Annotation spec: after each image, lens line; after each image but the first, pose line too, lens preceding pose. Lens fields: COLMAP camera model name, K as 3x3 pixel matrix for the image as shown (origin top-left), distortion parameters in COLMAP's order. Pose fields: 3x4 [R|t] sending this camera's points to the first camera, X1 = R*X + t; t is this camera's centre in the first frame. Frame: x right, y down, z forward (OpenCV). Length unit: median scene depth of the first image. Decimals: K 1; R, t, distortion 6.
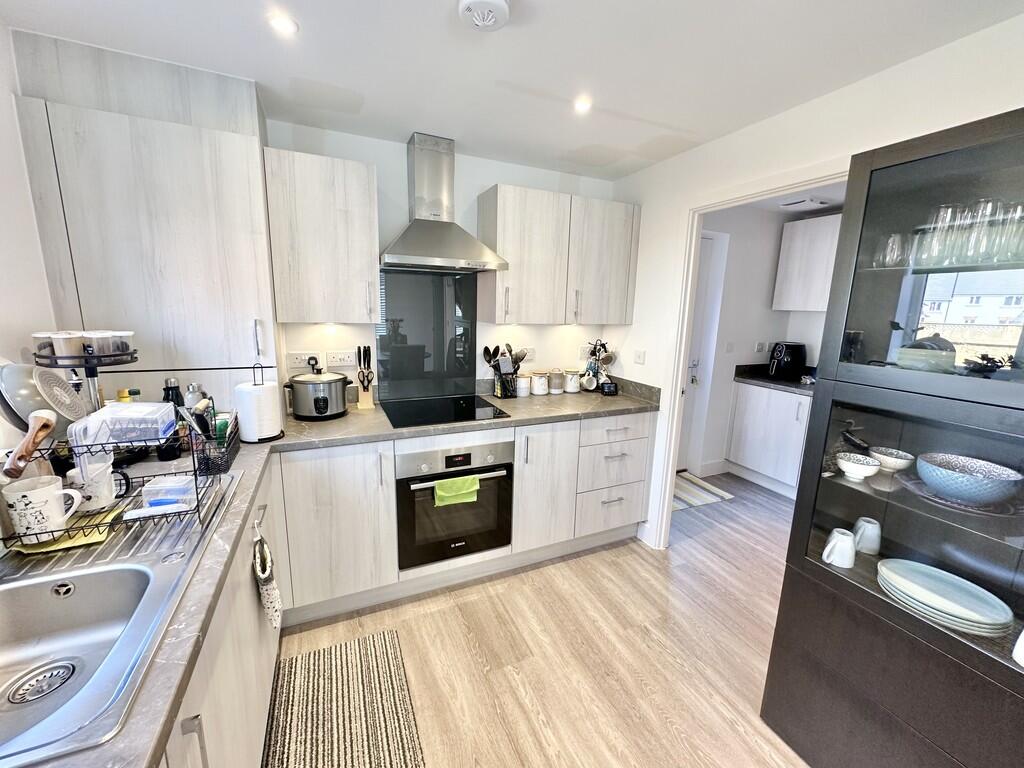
lens RADIAL K [[410.6, 0, 509.7], [0, 410.6, 381.8], [0, 0, 1]] dist [-0.001325, 0.000249]
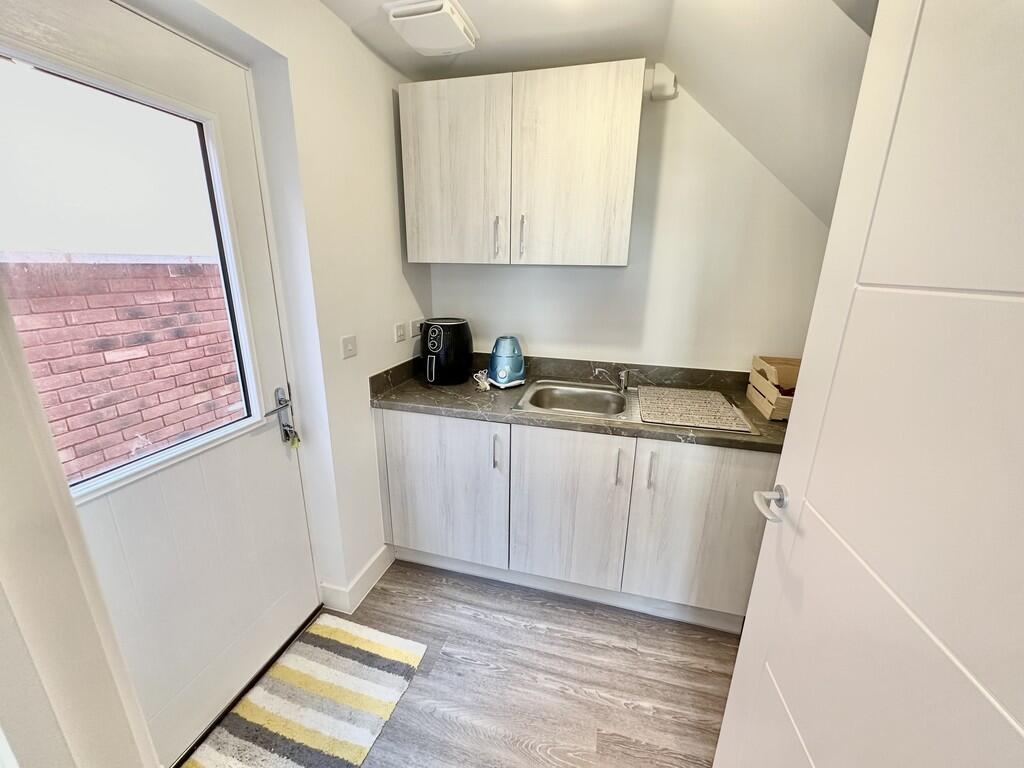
lens RADIAL K [[410.6, 0, 510.1], [0, 410.6, 380.6], [0, 0, 1]] dist [-0.001325, 0.000249]
pose [[0.649792, -0.231738, 0.723925, 0.305726], [0.163890, 0.972705, 0.164269, -0.092119], [-0.742233, 0.011904, 0.670036, 0.547714]]
